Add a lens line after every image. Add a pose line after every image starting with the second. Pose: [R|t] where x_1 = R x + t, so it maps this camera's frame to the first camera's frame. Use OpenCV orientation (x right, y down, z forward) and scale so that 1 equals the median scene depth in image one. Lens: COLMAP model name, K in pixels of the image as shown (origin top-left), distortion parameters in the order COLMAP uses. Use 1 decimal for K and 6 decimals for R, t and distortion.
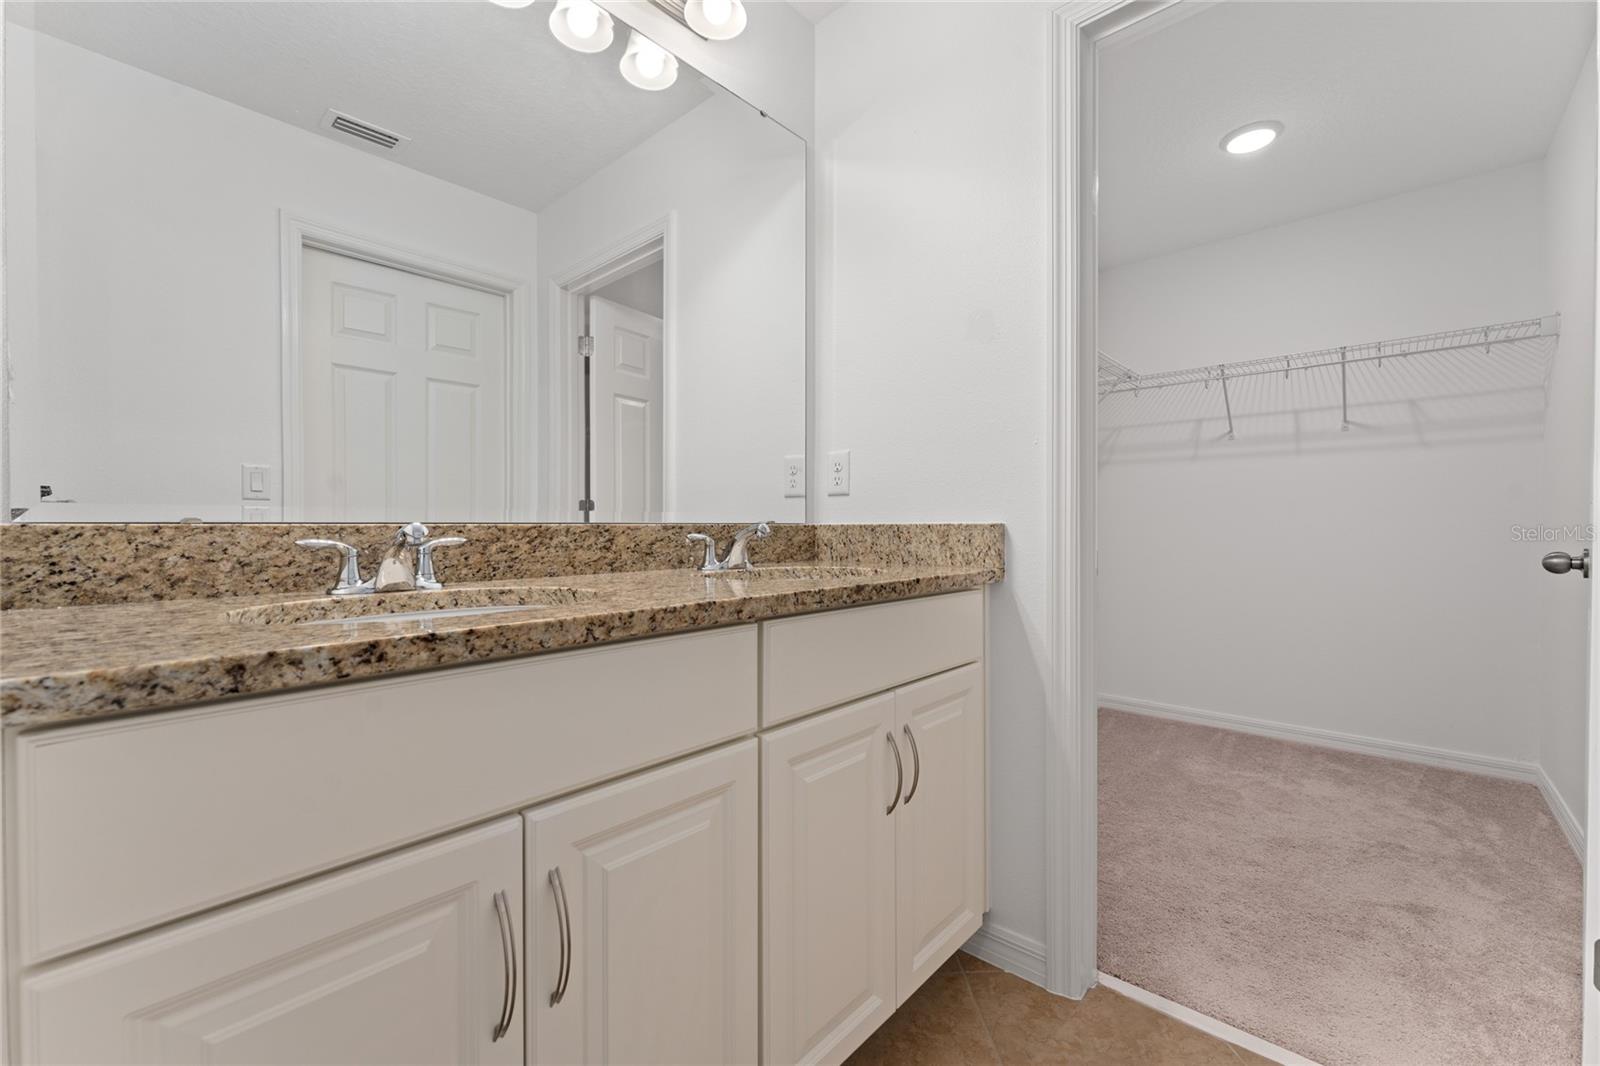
lens RADIAL K [[639.1, 0, 791.7], [0, 639.1, 534.8], [0, 0, 1]] dist [0.008094, -0.000177]
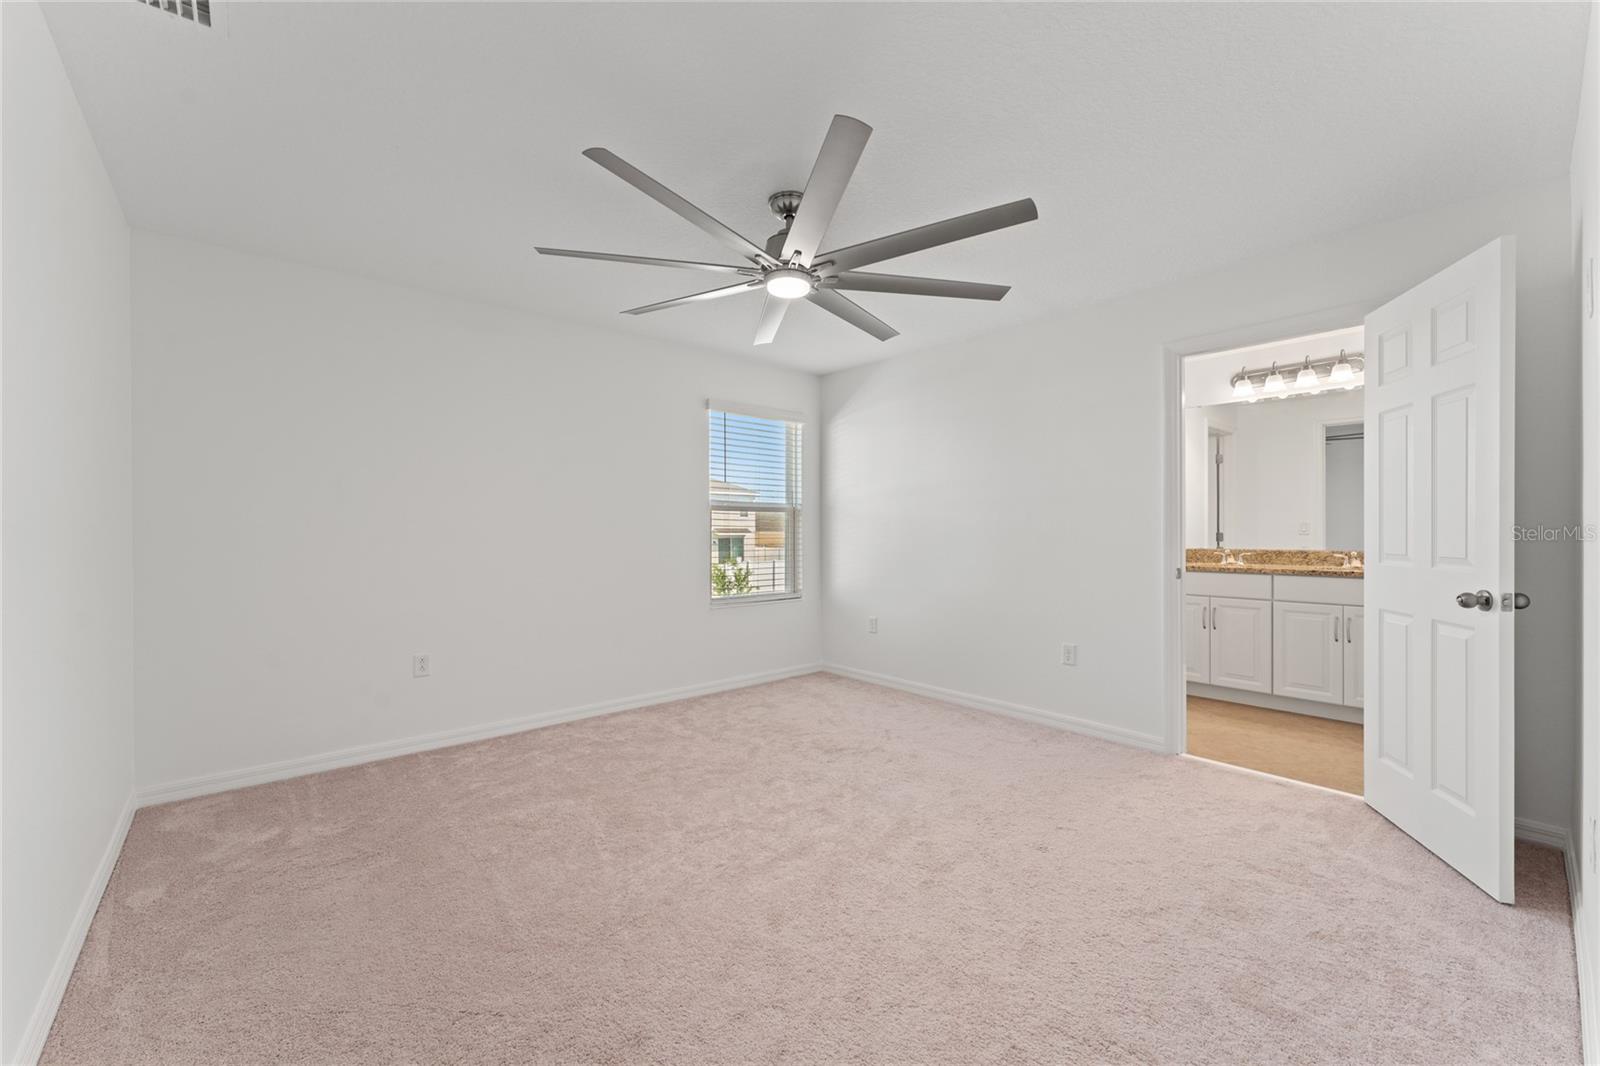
lens RADIAL K [[639.1, 0, 807.5], [0, 639.1, 533.8], [0, 0, 1]] dist [0.008094, -0.000177]
pose [[-0.103293, 0.003739, -0.994644, 4.472608], [-0.013267, 0.999899, 0.005137, -0.118650], [0.994562, 0.013726, -0.103233, -1.633474]]
